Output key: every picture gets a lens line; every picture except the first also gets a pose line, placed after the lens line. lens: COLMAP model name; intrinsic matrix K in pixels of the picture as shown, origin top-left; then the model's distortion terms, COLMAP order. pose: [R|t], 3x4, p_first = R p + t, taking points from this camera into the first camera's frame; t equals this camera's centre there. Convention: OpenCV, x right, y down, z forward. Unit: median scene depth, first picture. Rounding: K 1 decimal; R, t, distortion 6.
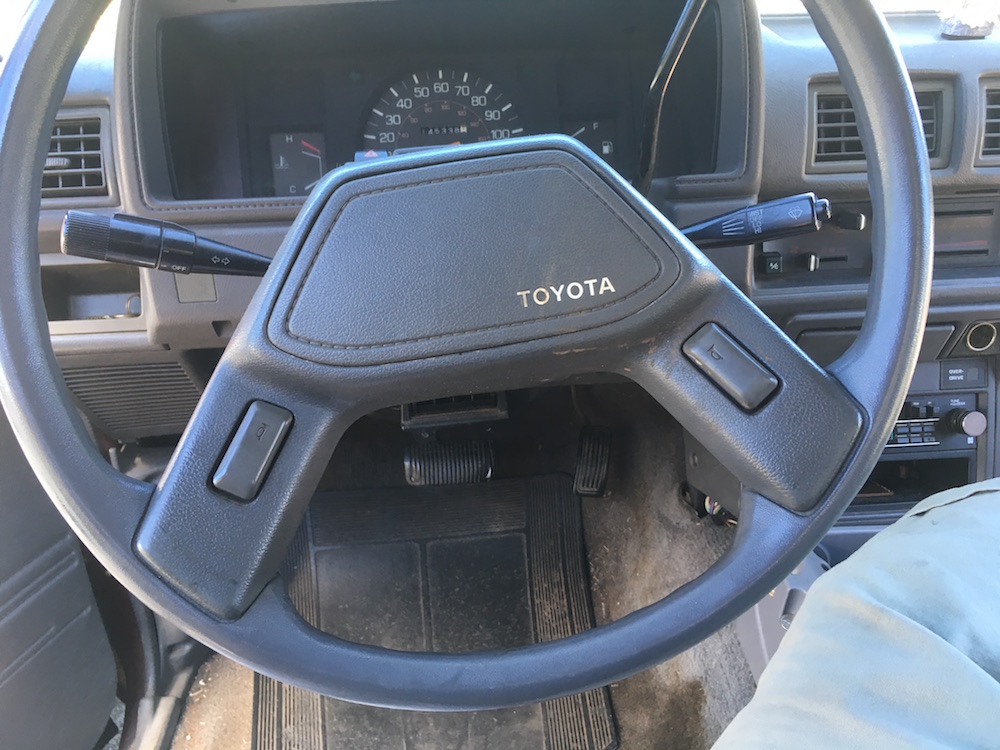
lens RADIAL K [[848.8, 0, 499.9], [0, 848.8, 374.6], [0, 0, 1]] dist [0.031299, 0.006452]
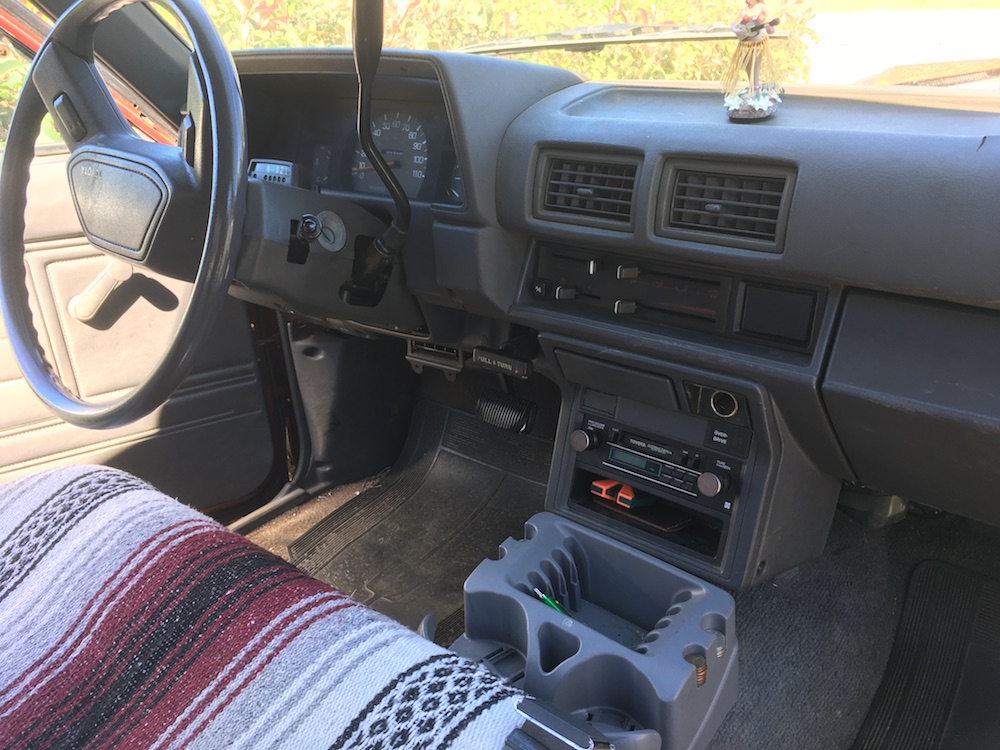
lens RADIAL K [[848.8, 0, 500.2], [0, 848.8, 375.0], [0, 0, 1]] dist [0.031299, 0.006452]
pose [[0.713167, 0.274677, -0.644939, 1.065470], [-0.270582, 0.956597, 0.108205, -0.120691], [0.646668, 0.097341, 0.756535, 0.035443]]
